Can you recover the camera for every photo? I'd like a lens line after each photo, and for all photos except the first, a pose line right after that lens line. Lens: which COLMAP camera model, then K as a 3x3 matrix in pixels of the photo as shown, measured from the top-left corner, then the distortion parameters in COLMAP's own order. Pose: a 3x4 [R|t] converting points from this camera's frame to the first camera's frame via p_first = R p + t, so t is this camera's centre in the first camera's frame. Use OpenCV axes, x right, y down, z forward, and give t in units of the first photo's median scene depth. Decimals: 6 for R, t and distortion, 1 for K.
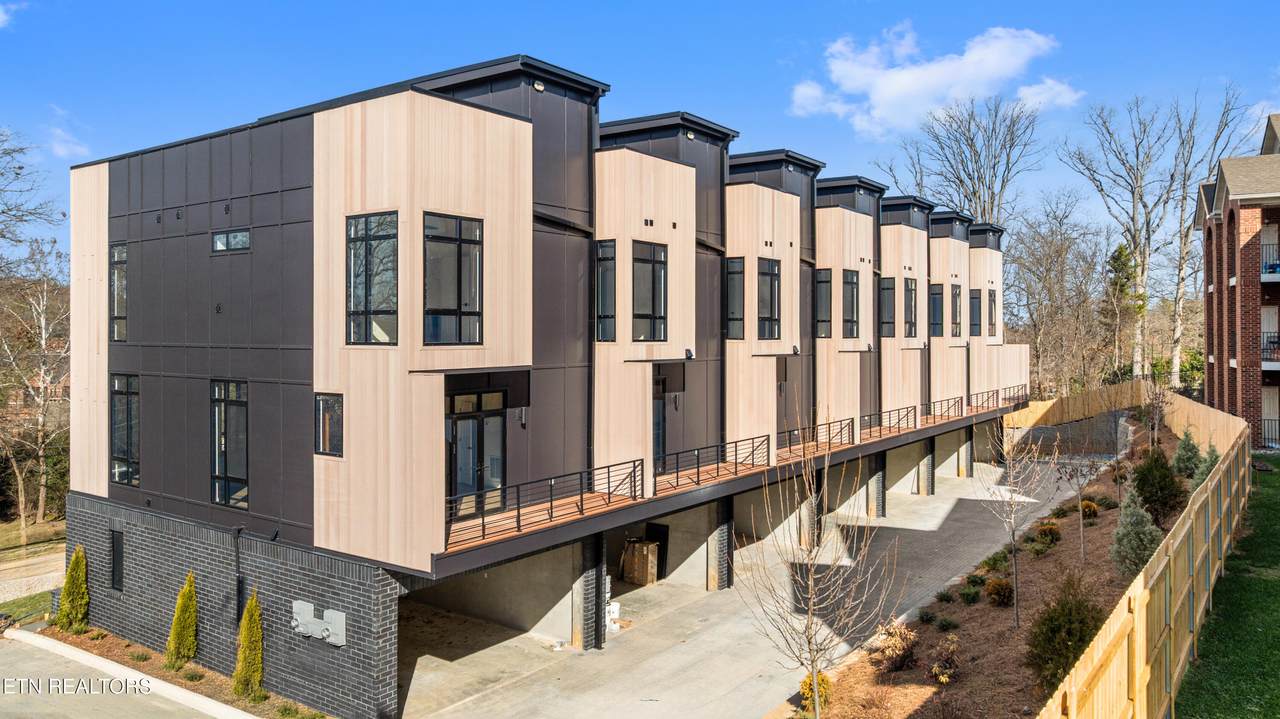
lens RADIAL K [[913.2, 0, 657.9], [0, 913.2, 330.4], [0, 0, 1]] dist [0.007058, 0.000771]
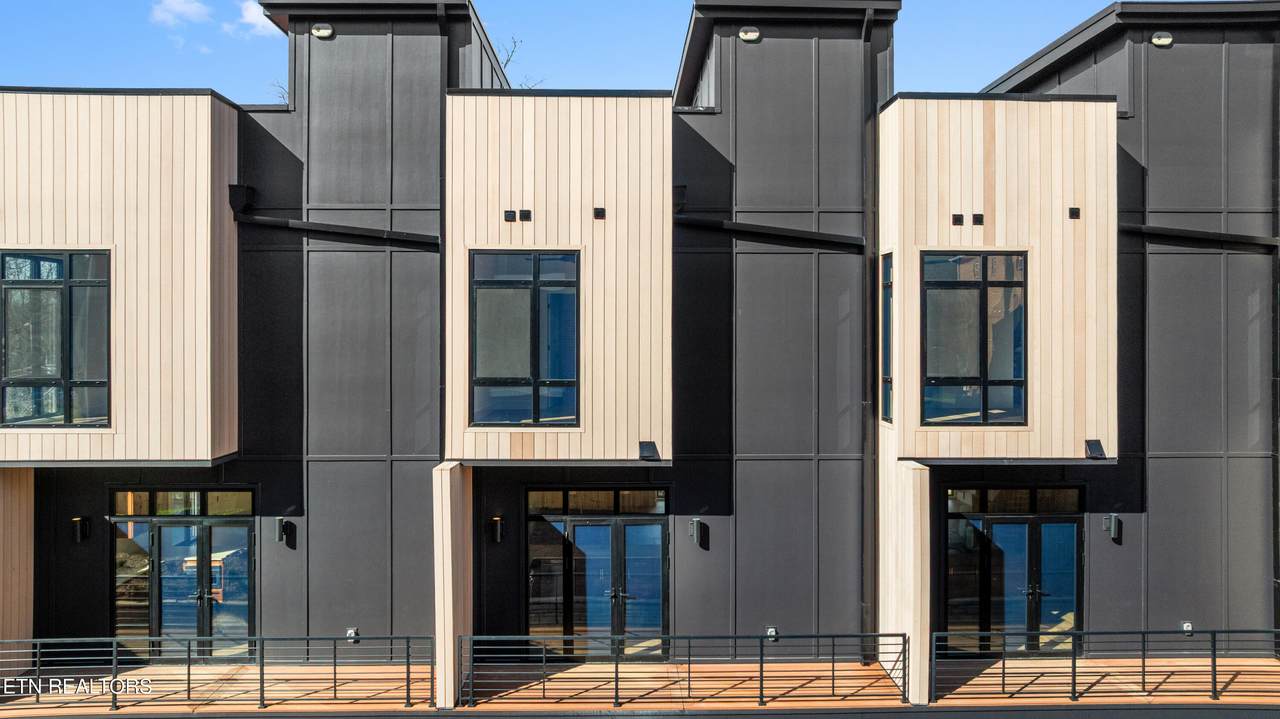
lens RADIAL K [[905.7, 0, 640.0], [0, 905.7, 406.4], [0, 0, 1]] dist [-0.000108, 0.002617]
pose [[0.553900, 0.003235, -0.832577, 0.353692], [-0.001393, 0.999995, 0.002958, -0.000843], [0.832582, -0.000478, 0.553901, 0.529644]]
